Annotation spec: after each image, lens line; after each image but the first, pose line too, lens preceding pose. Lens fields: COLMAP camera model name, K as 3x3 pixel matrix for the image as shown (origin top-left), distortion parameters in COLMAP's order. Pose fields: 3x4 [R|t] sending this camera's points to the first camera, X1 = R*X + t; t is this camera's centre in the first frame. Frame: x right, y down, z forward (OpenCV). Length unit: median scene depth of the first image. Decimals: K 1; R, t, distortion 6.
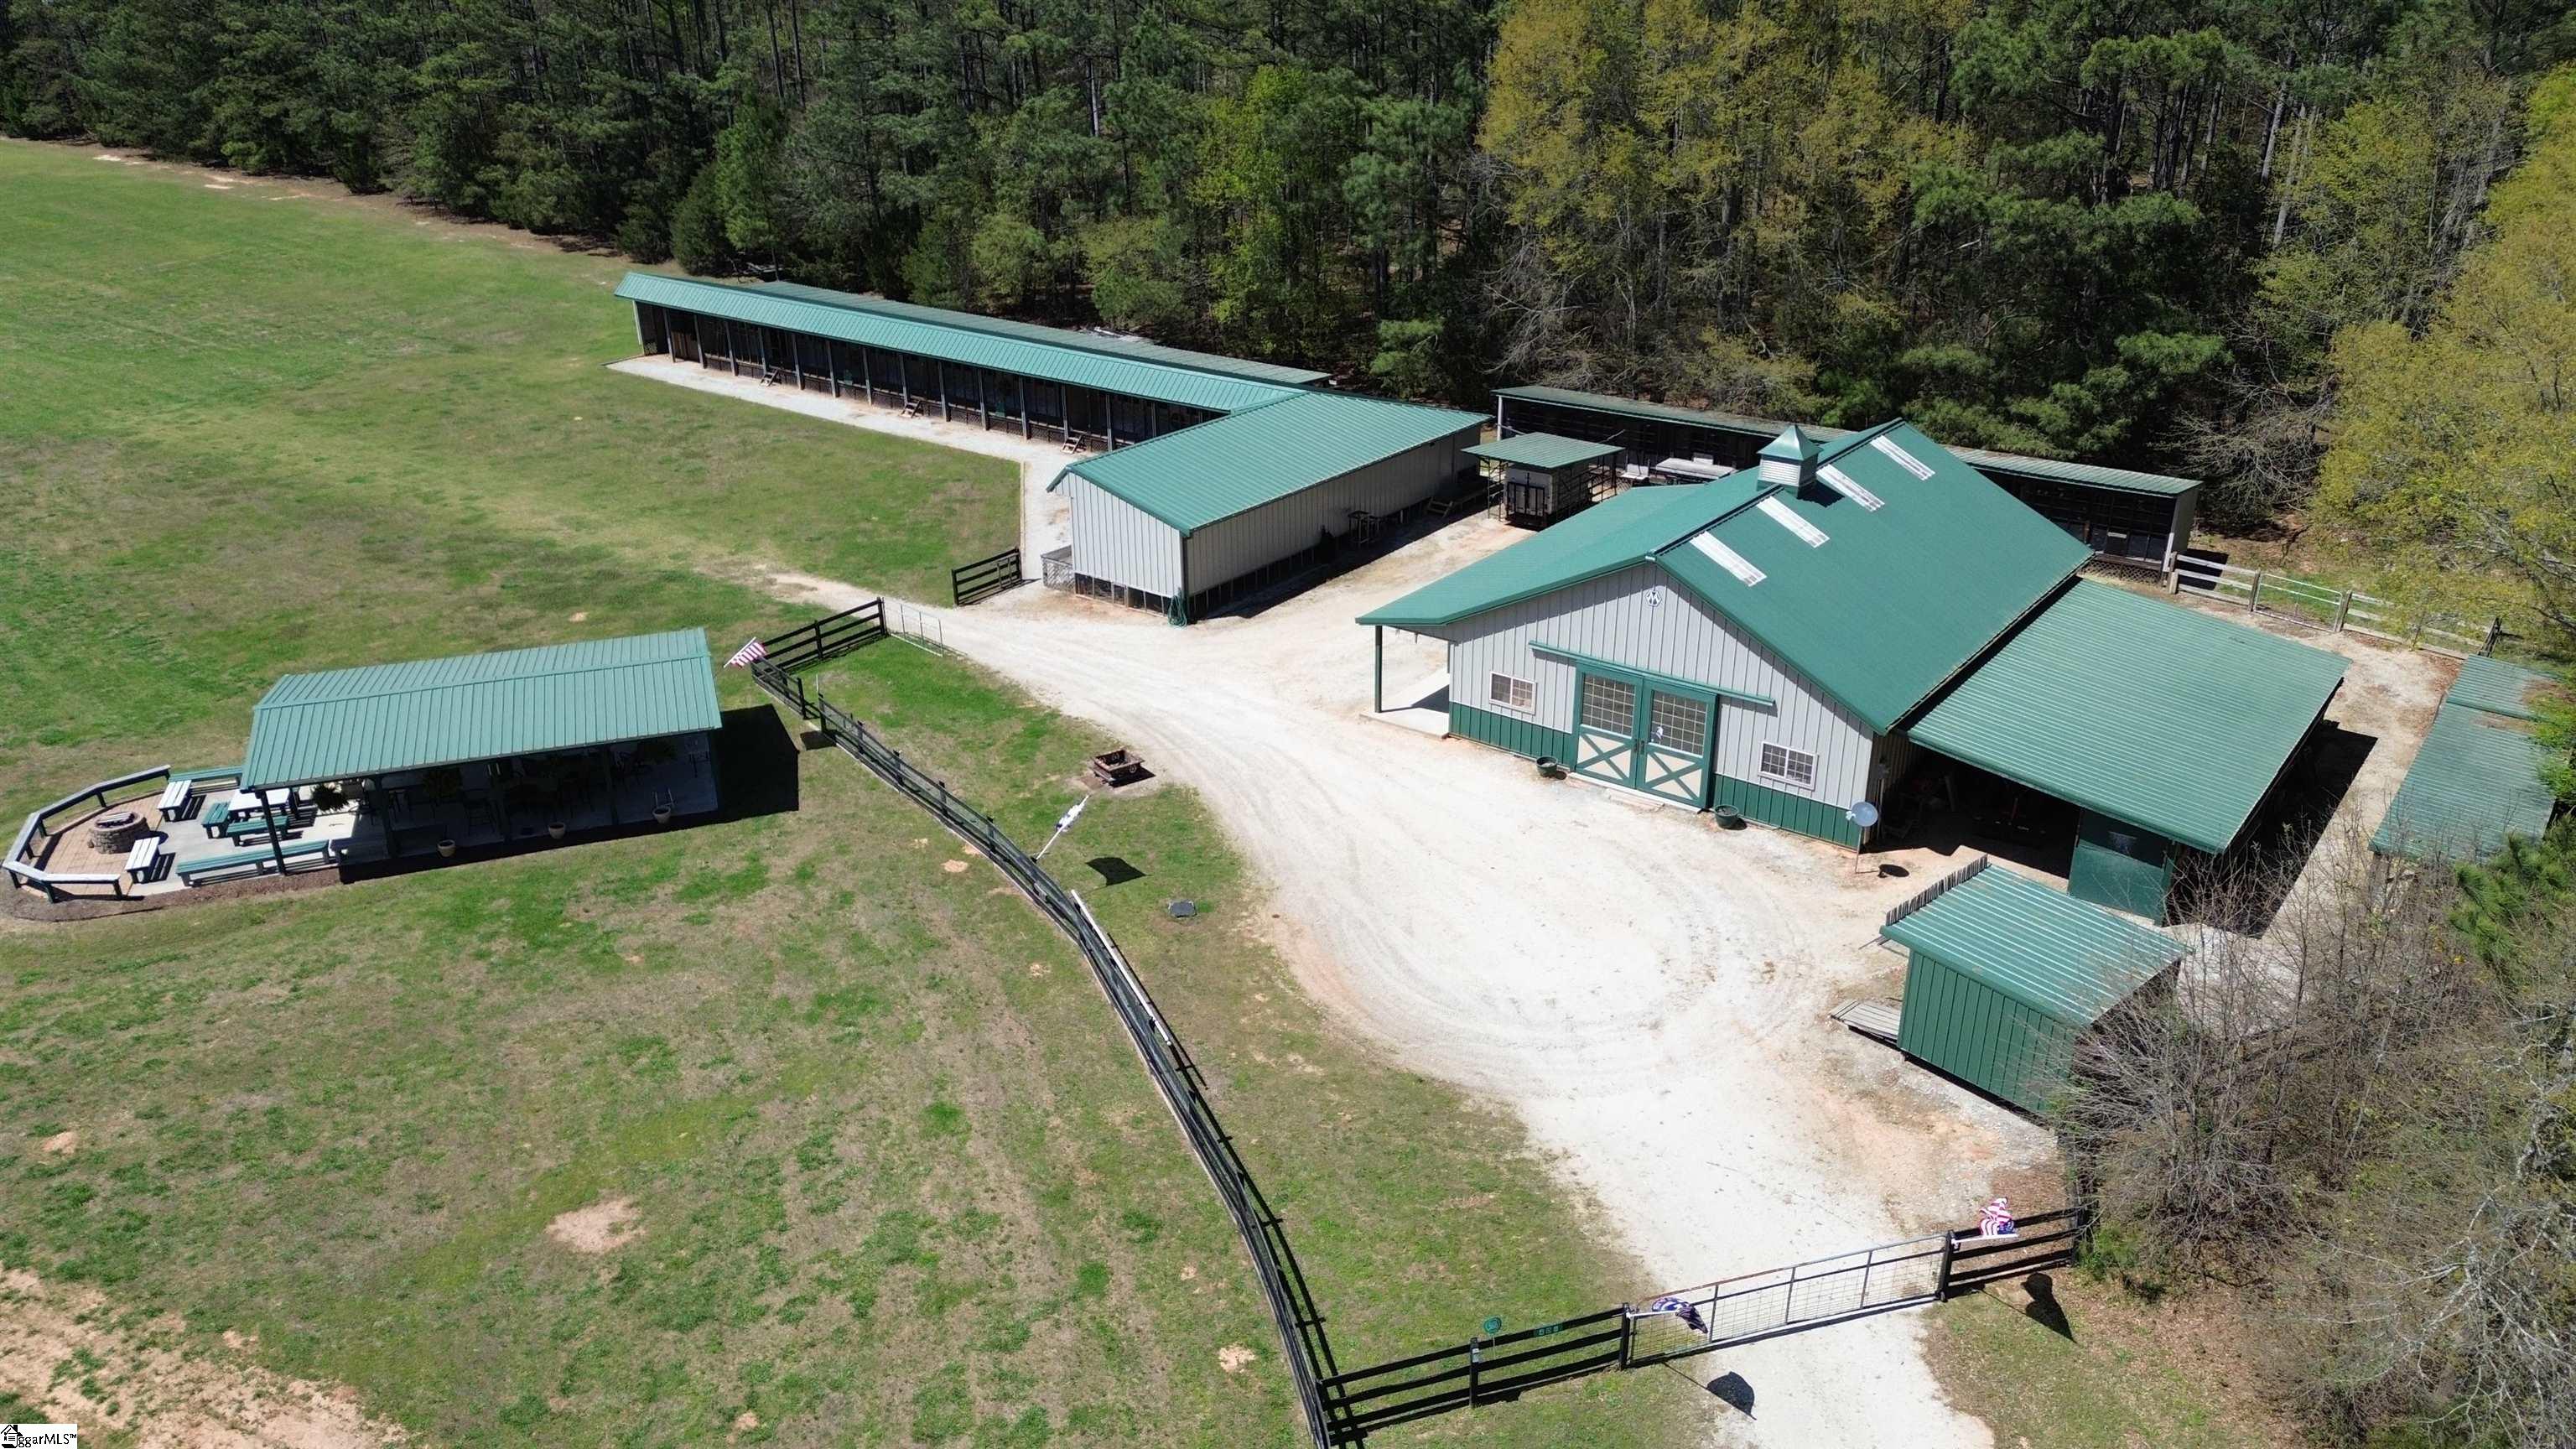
lens RADIAL K [[1805.3, 0, 1288.0], [0, 1805.3, 724.5], [0, 0, 1]] dist [0.084774, -0.090323]
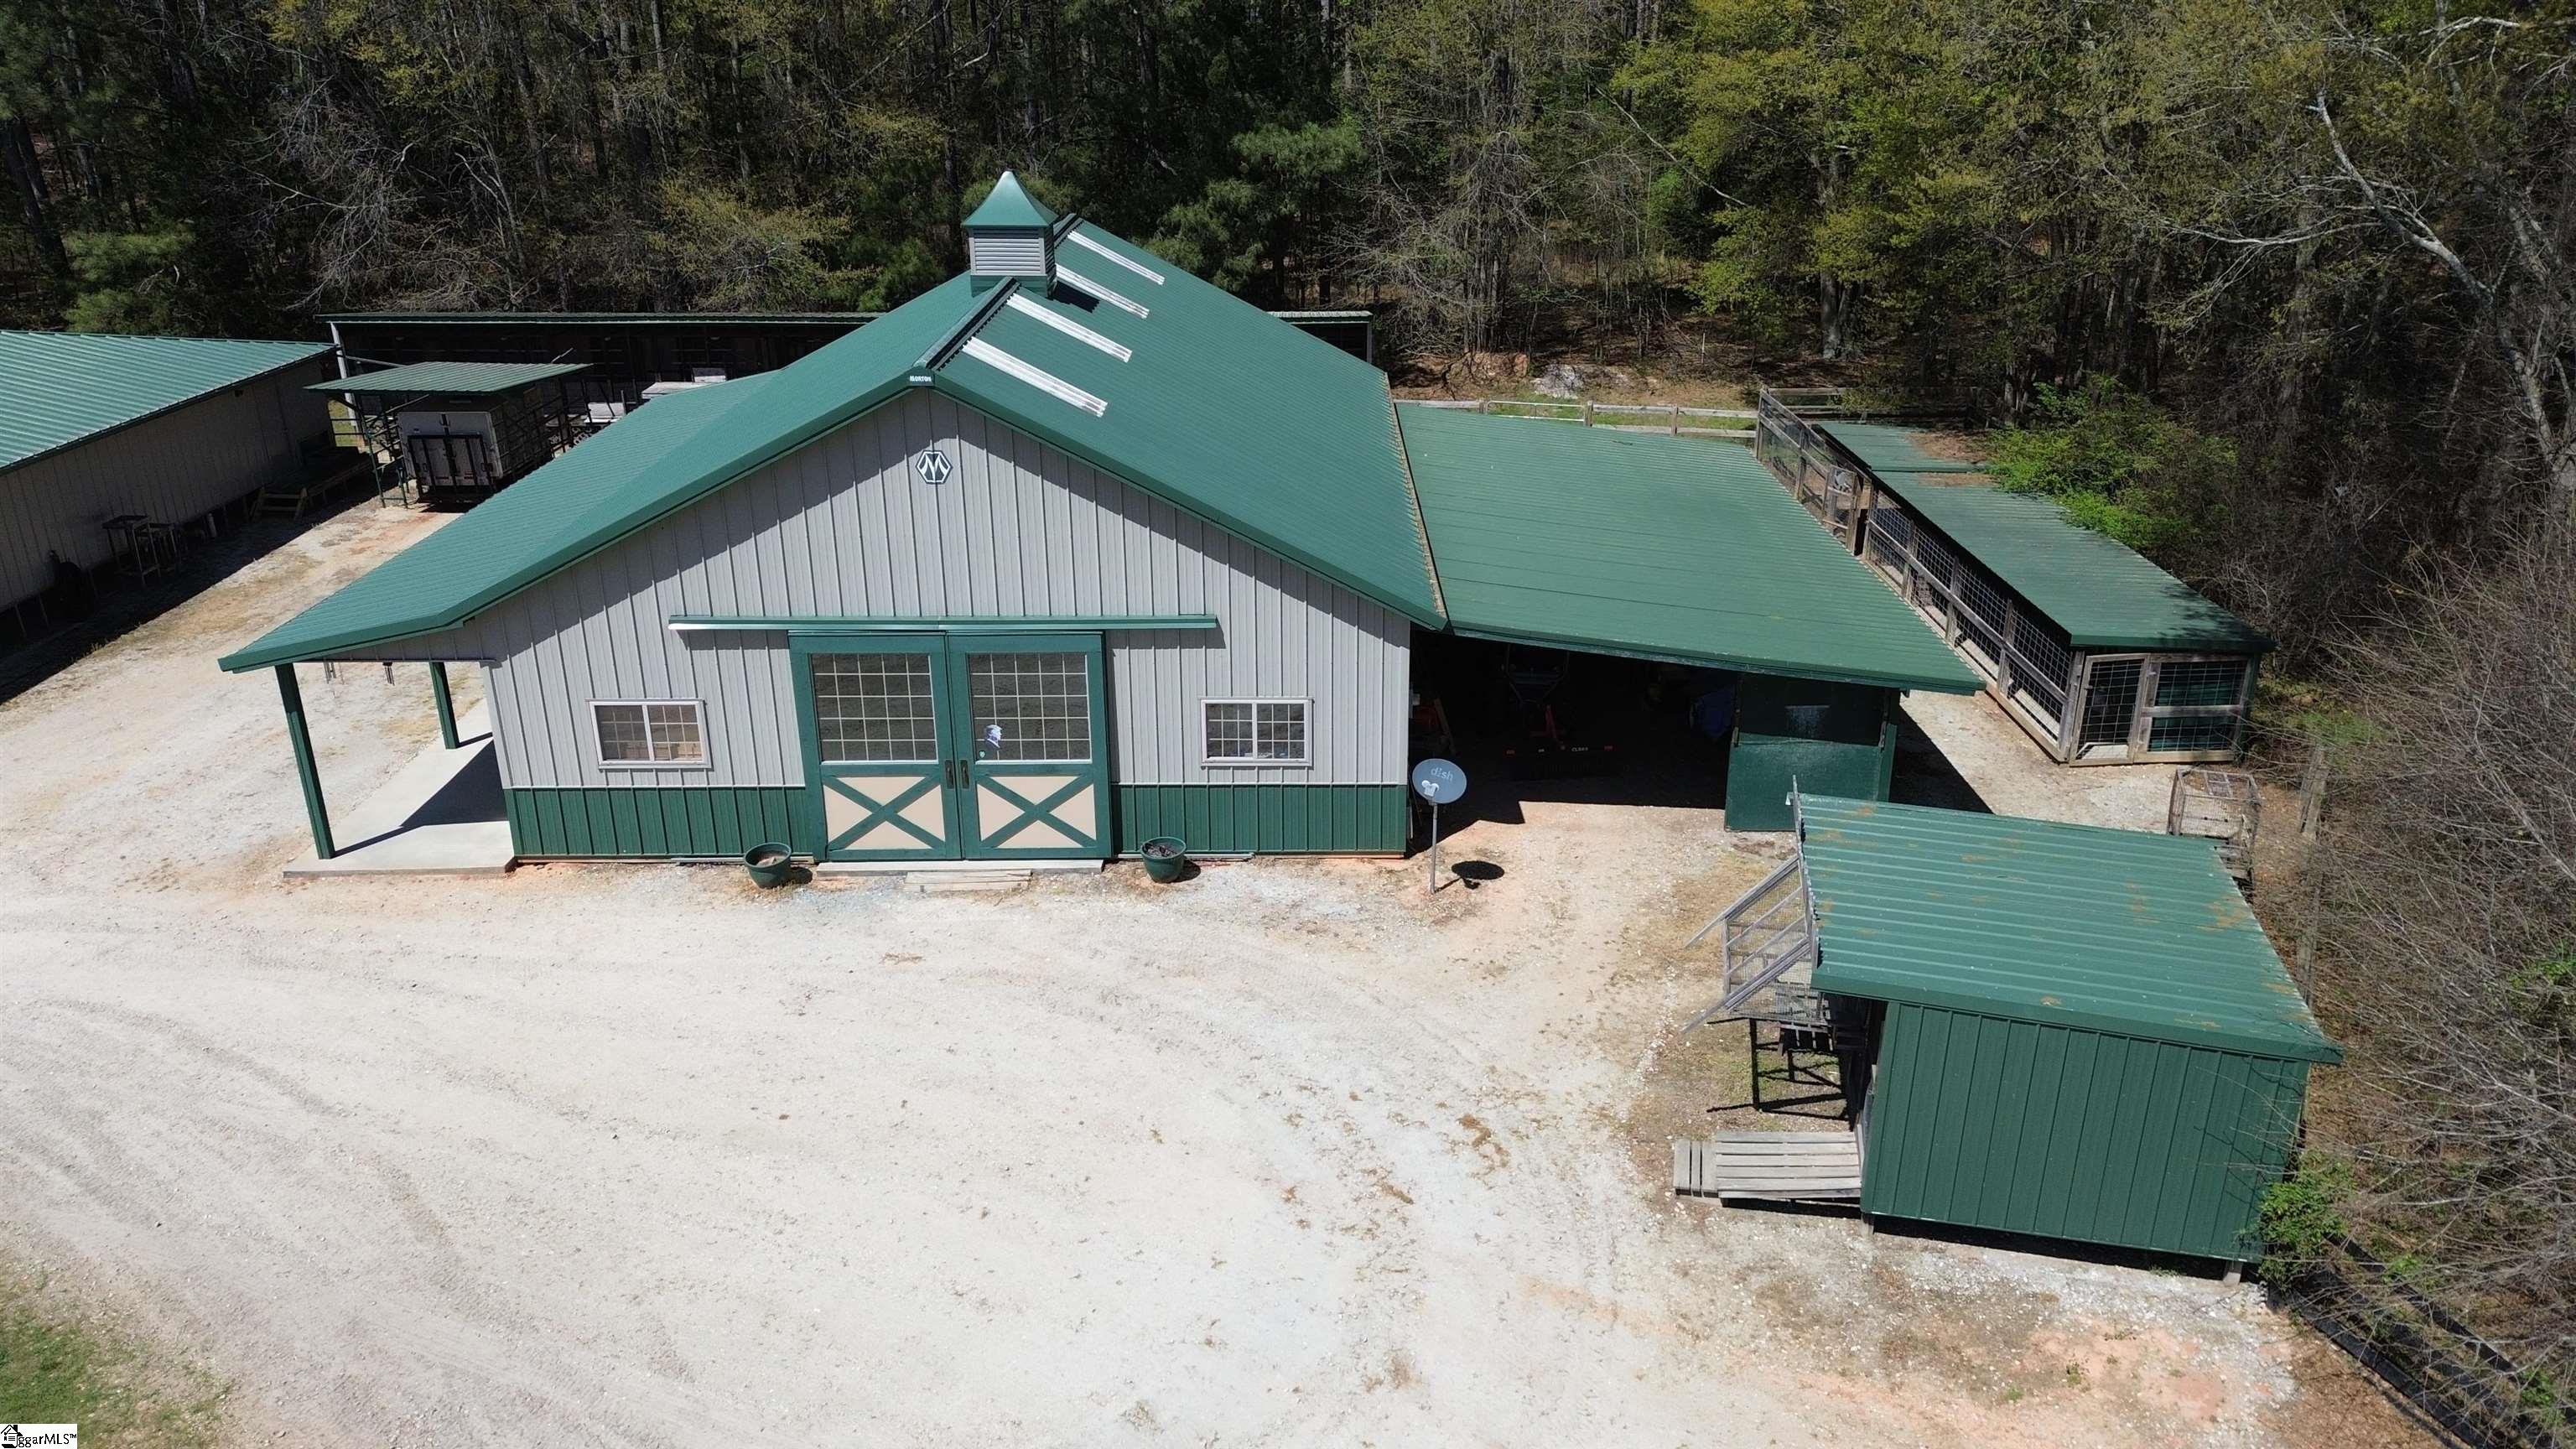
lens RADIAL K [[1805.3, 0, 1288.0], [0, 1805.3, 724.5], [0, 0, 1]] dist [0.084774, -0.090323]
pose [[0.790312, -0.219906, 0.571881, -0.017243], [0.241869, 0.969542, 0.038568, 0.001656], [-0.562944, 0.107840, 0.819429, 0.531979]]
